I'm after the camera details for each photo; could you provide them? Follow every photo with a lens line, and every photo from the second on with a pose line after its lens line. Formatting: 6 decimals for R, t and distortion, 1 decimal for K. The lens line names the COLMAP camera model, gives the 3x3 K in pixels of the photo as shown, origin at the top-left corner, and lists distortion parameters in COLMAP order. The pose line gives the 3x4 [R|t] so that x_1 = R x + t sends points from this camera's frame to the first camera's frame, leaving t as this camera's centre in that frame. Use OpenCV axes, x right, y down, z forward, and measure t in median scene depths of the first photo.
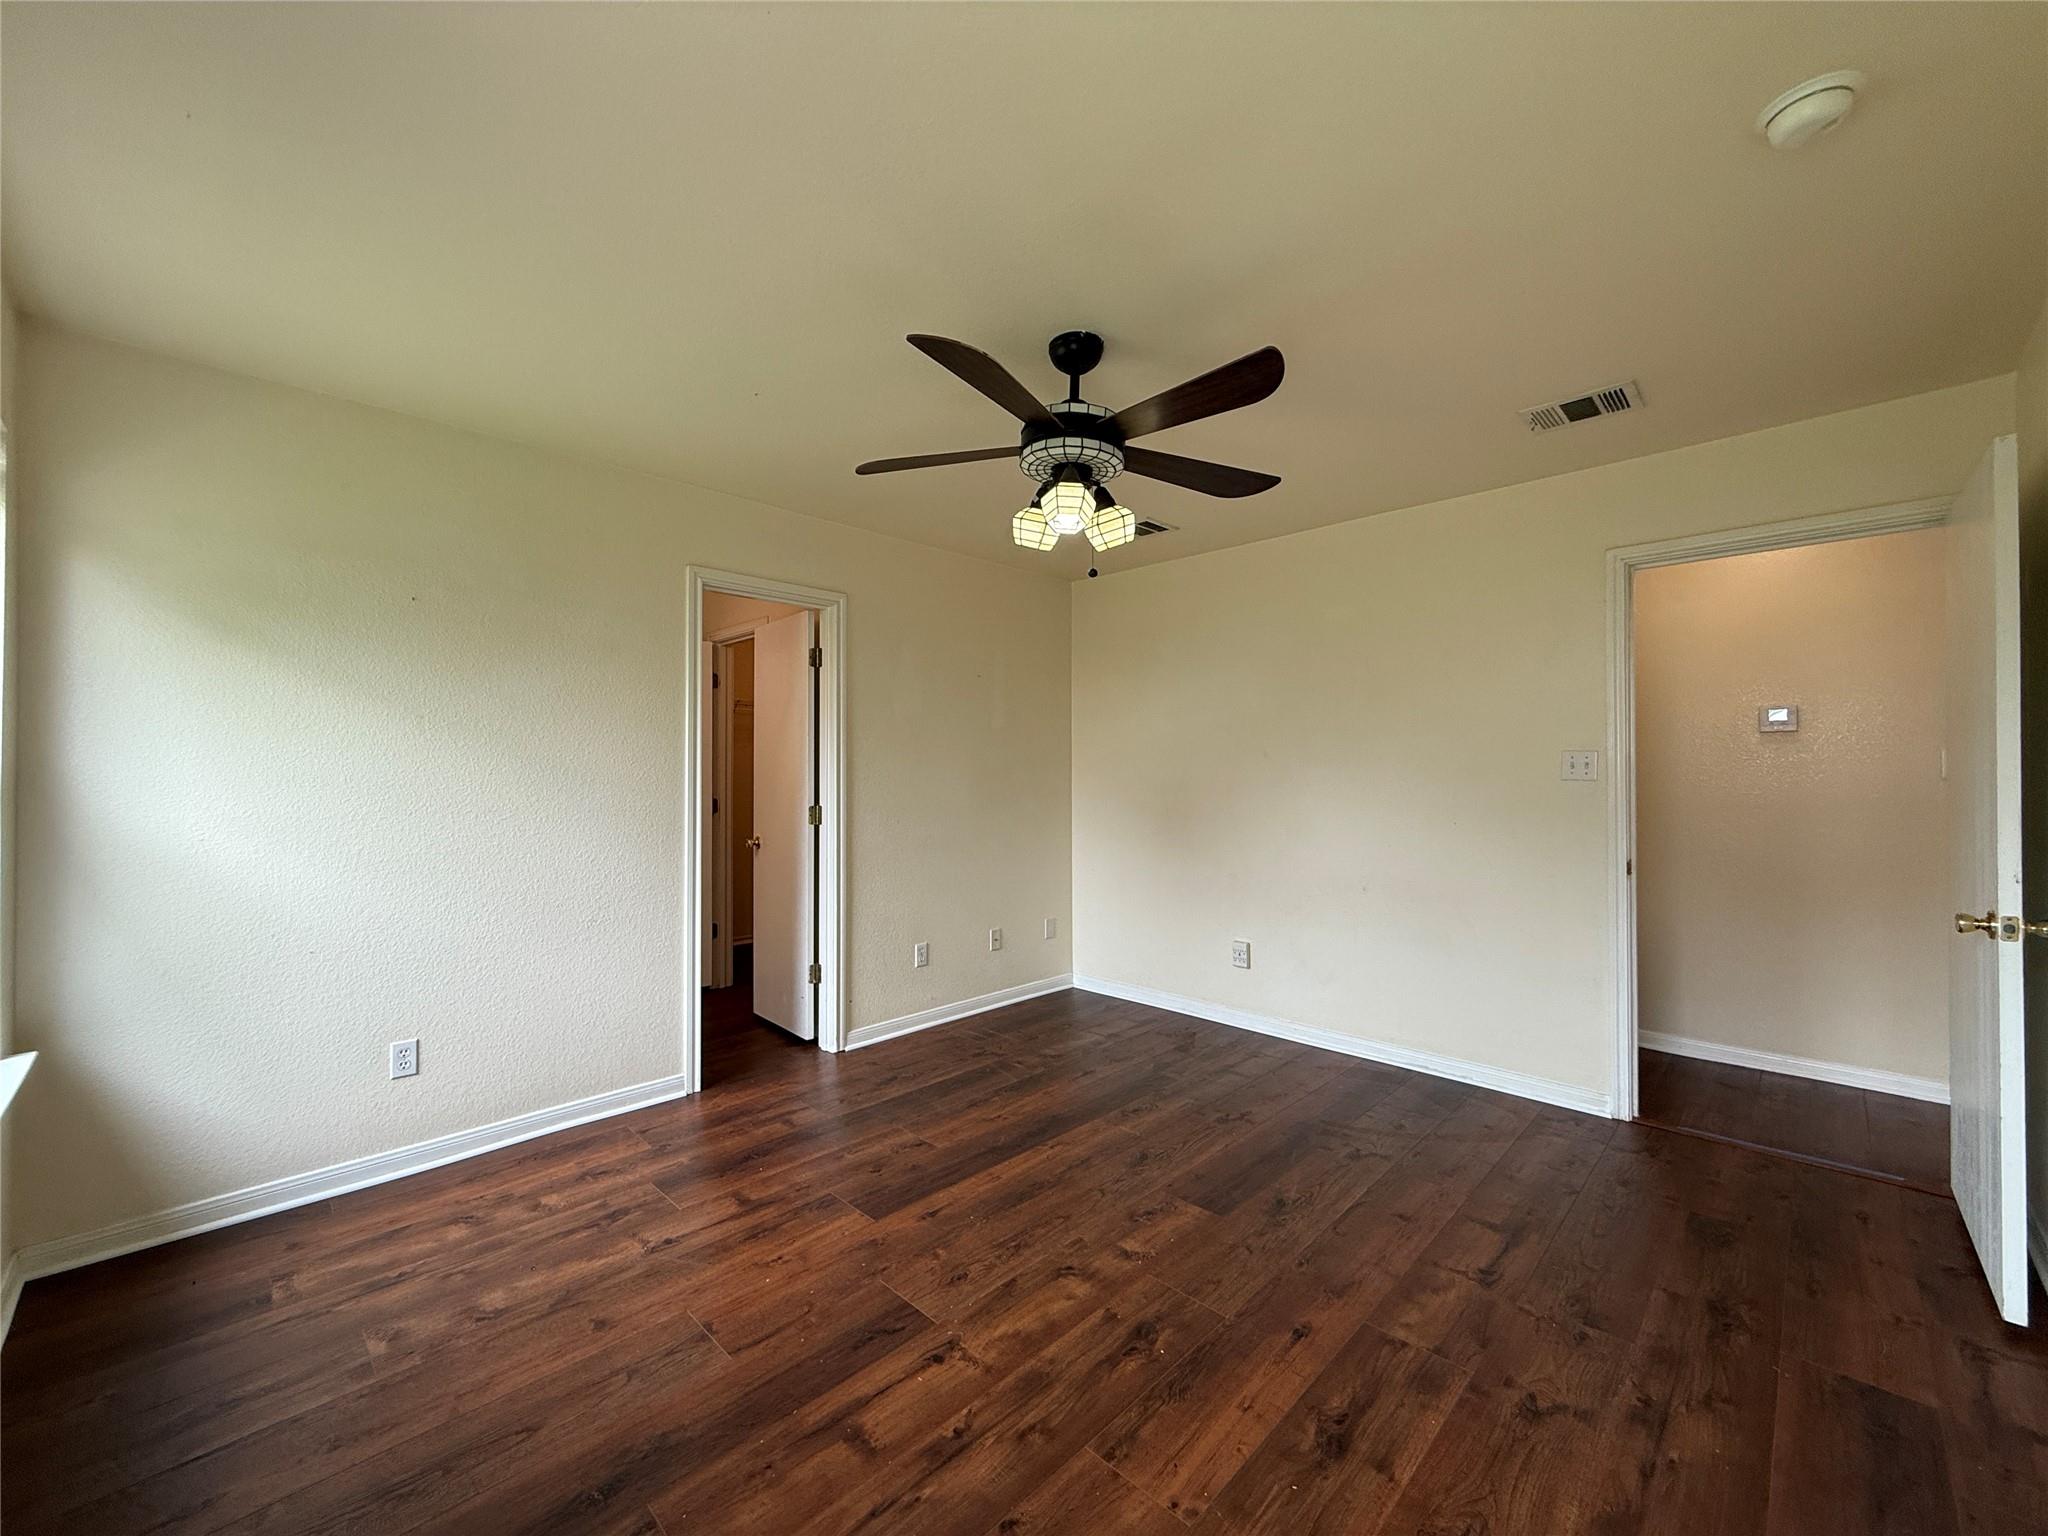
lens RADIAL K [[811.8, 0, 1018.8], [0, 811.8, 767.5], [0, 0, 1]] dist [0.000532, 0.000193]
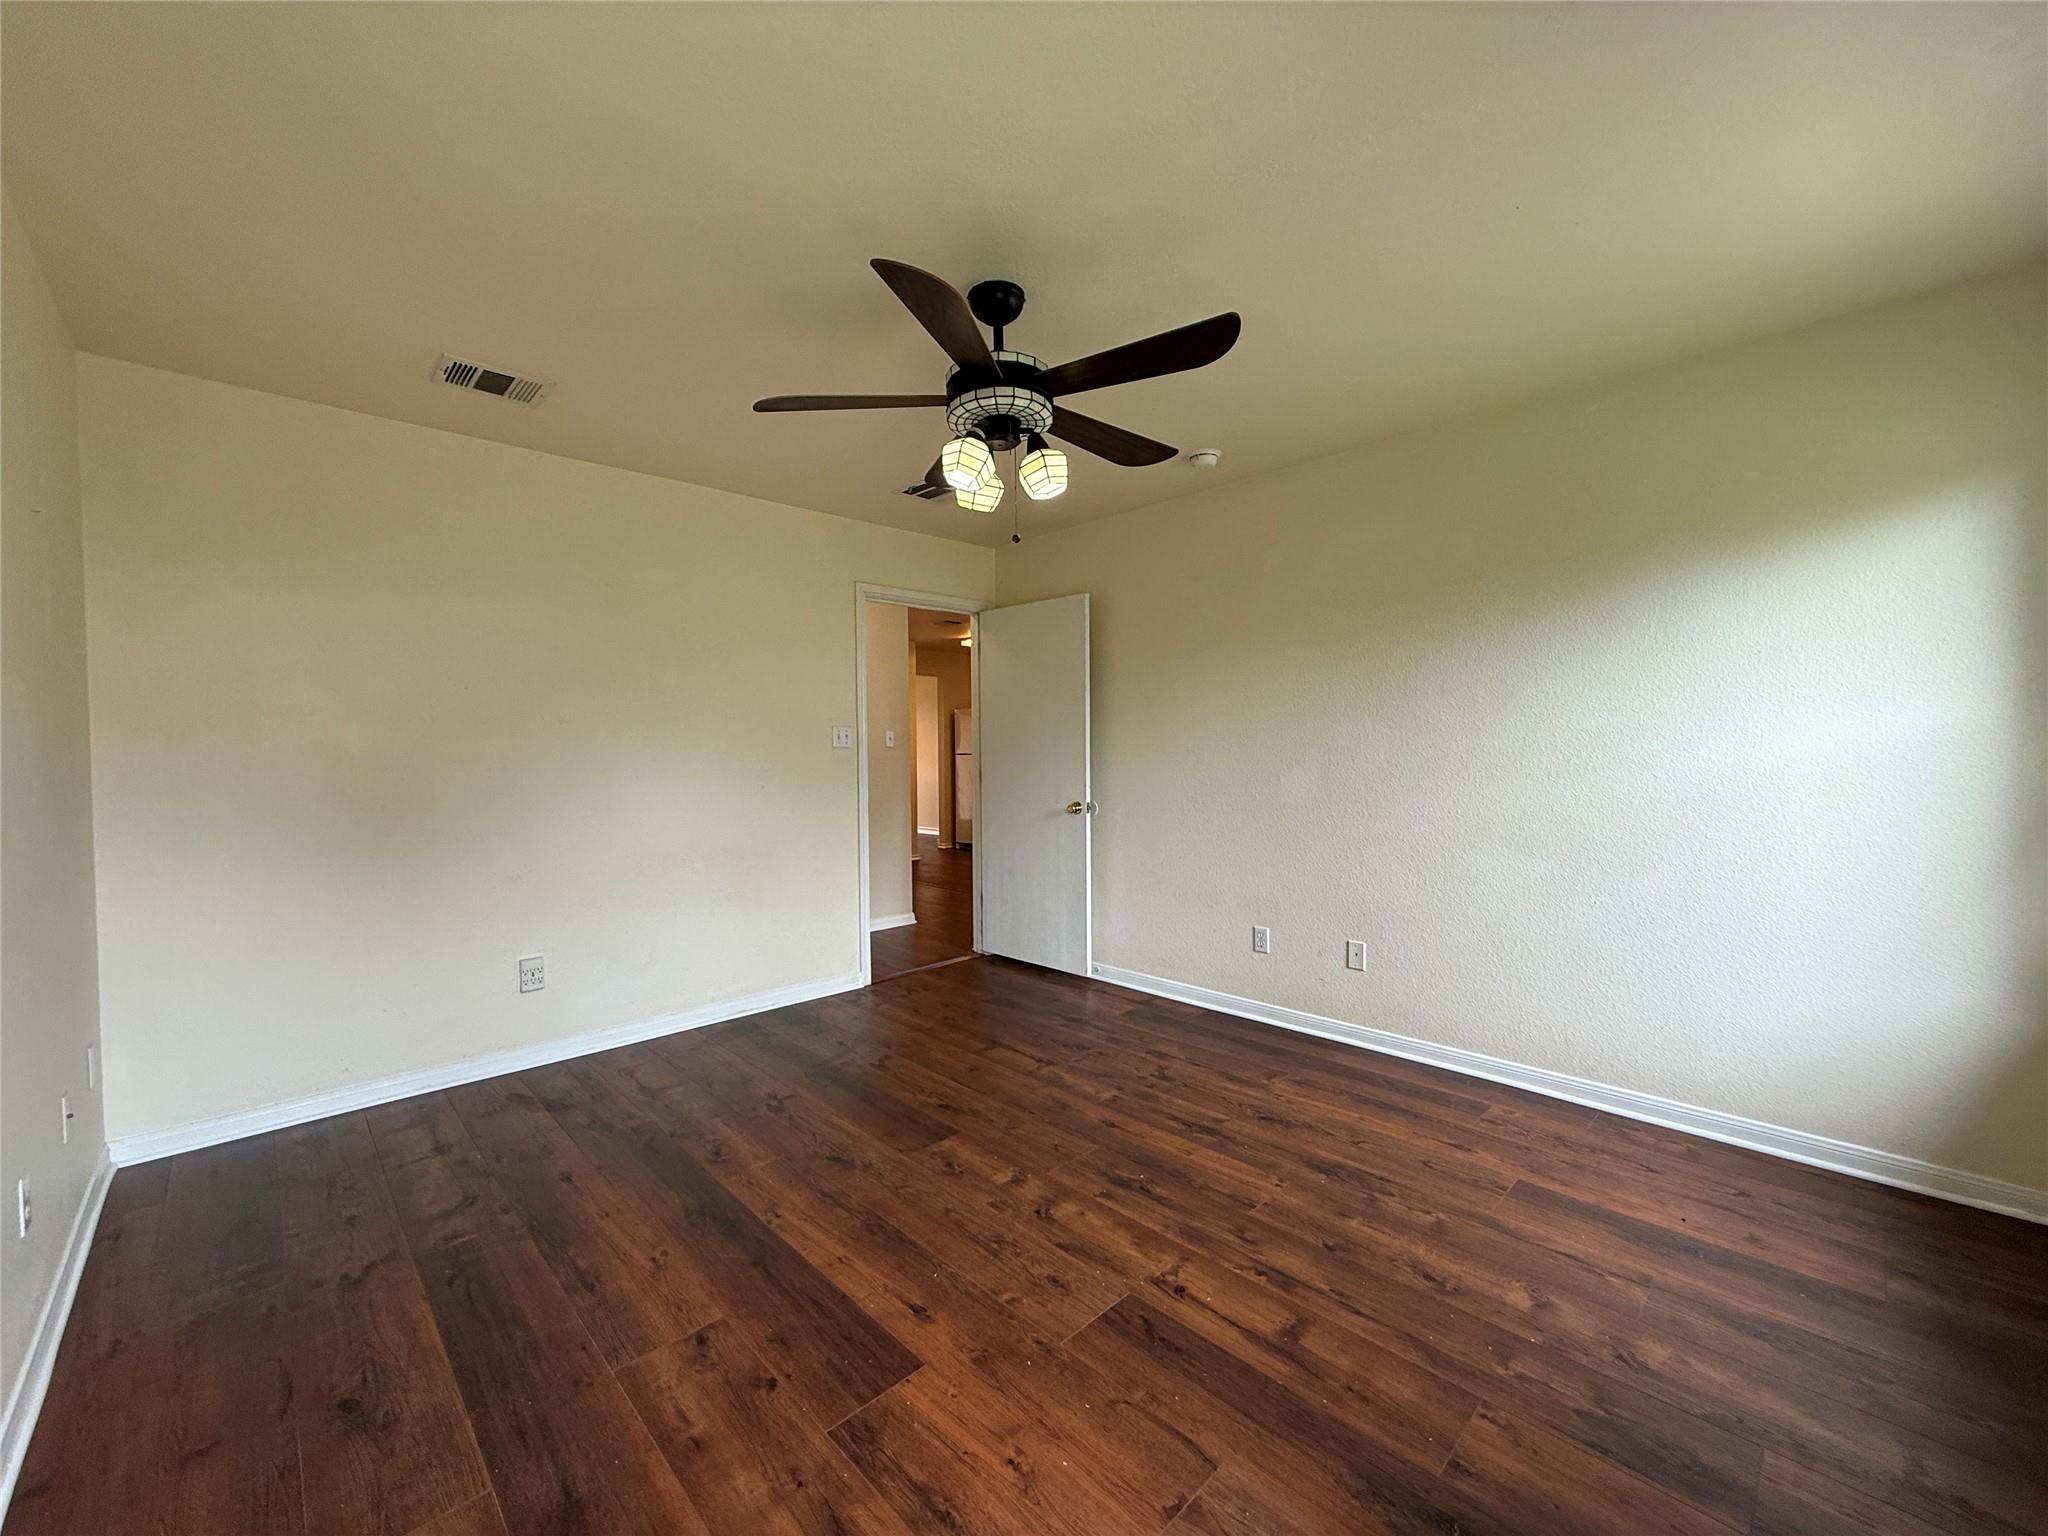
lens RADIAL K [[811.8, 0, 1018.8], [0, 811.8, 767.5], [0, 0, 1]] dist [0.000532, 0.000193]
pose [[0.027254, -0.022845, 0.999367, -0.916432], [0.000668, 0.999739, 0.022835, 0.024964], [-0.999628, 0.000045, 0.027263, 0.950868]]
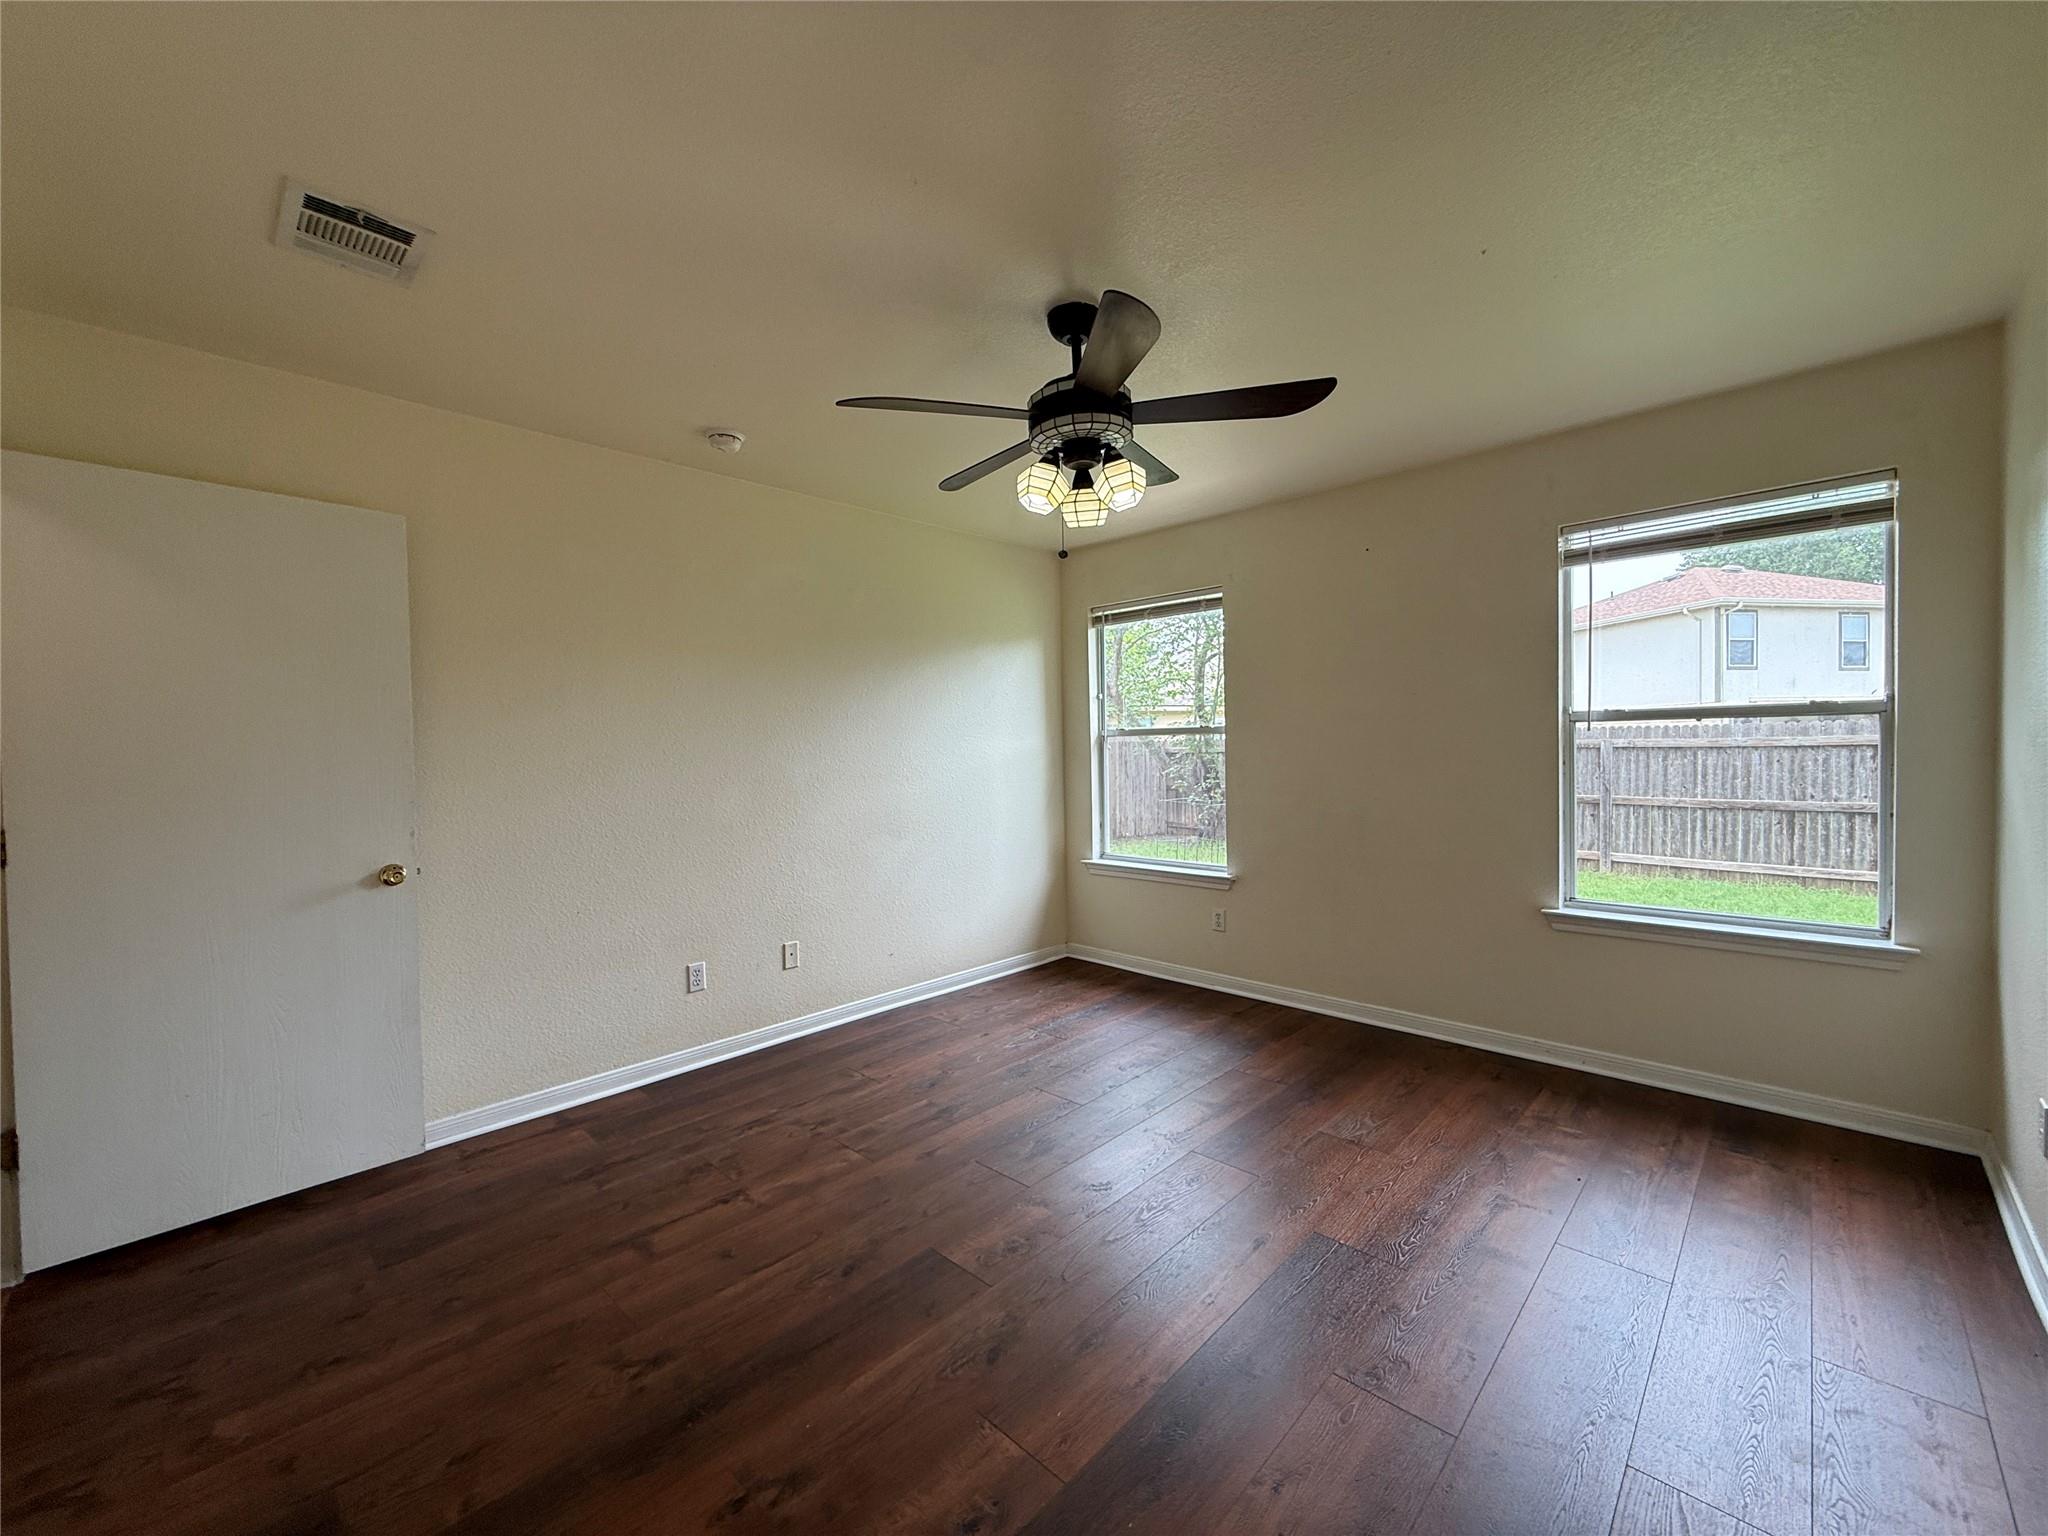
lens RADIAL K [[811.8, 0, 1018.8], [0, 811.8, 767.5], [0, 0, 1]] dist [0.000532, 0.000193]
pose [[-0.999754, 0.020805, -0.007646, 0.159698], [0.020711, 0.999712, 0.012137, 0.021527], [0.007896, 0.011975, -0.999897, 2.007702]]
